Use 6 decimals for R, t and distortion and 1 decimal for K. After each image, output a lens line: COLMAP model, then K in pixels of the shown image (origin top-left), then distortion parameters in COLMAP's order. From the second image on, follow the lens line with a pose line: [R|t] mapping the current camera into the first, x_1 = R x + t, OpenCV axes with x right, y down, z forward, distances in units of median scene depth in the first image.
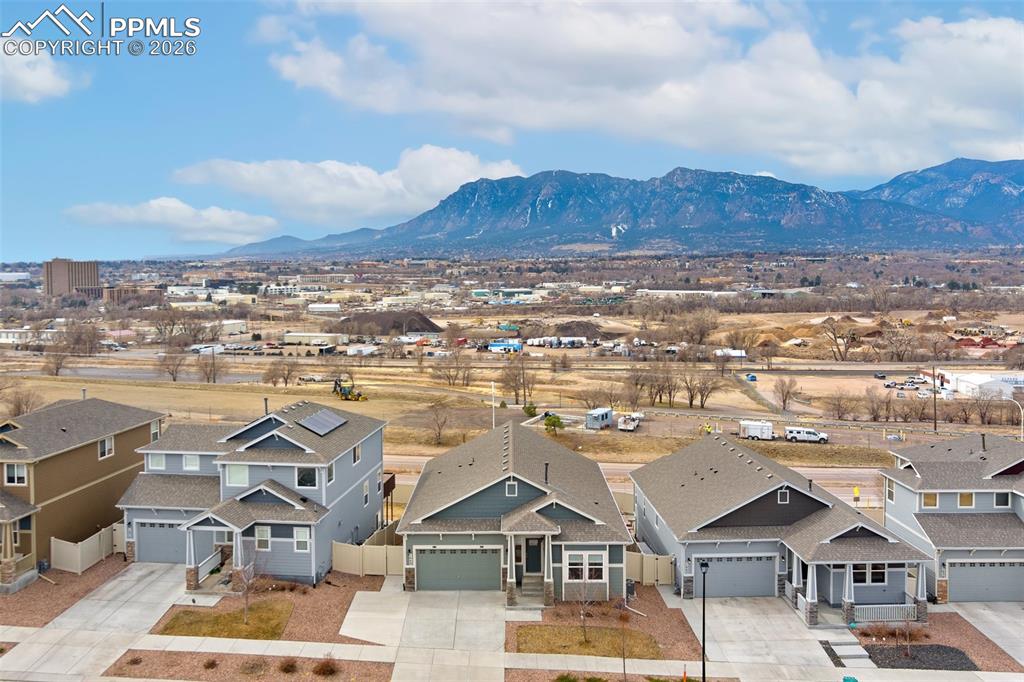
lens RADIAL K [[848.7, 0, 500.3], [0, 848.7, 287.6], [0, 0, 1]] dist [-0.006820, -0.001248]
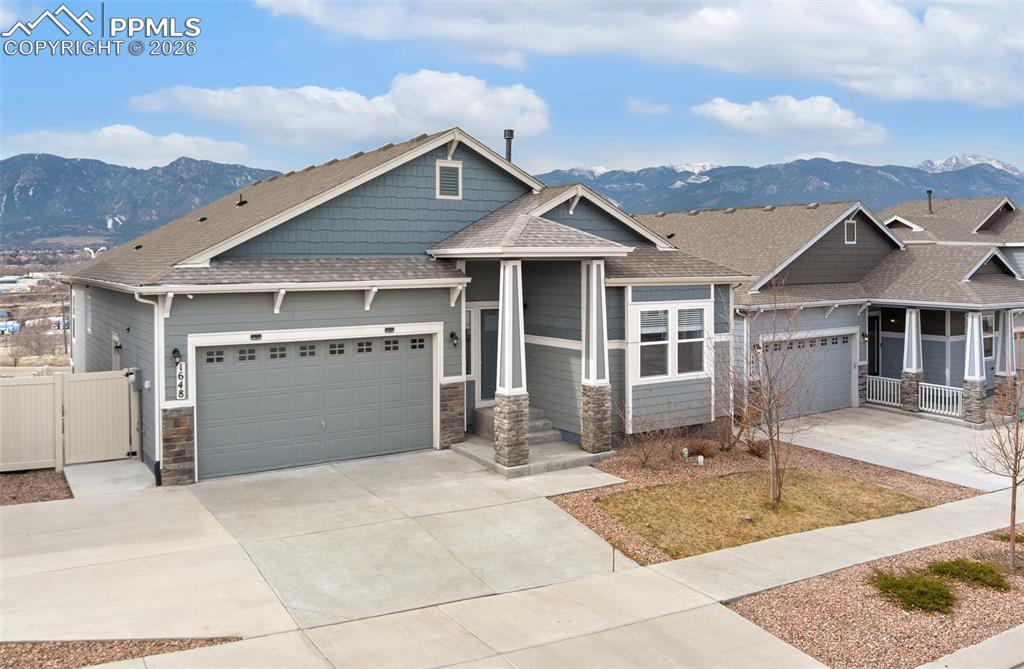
lens RADIAL K [[854.1, 0, 508.2], [0, 854.1, 267.8], [0, 0, 1]] dist [-0.067373, -0.000207]
pose [[0.835110, -0.001674, 0.550081, -0.179413], [0.016402, 0.999627, -0.021858, 0.294921], [-0.549839, 0.027276, 0.834825, 0.691002]]
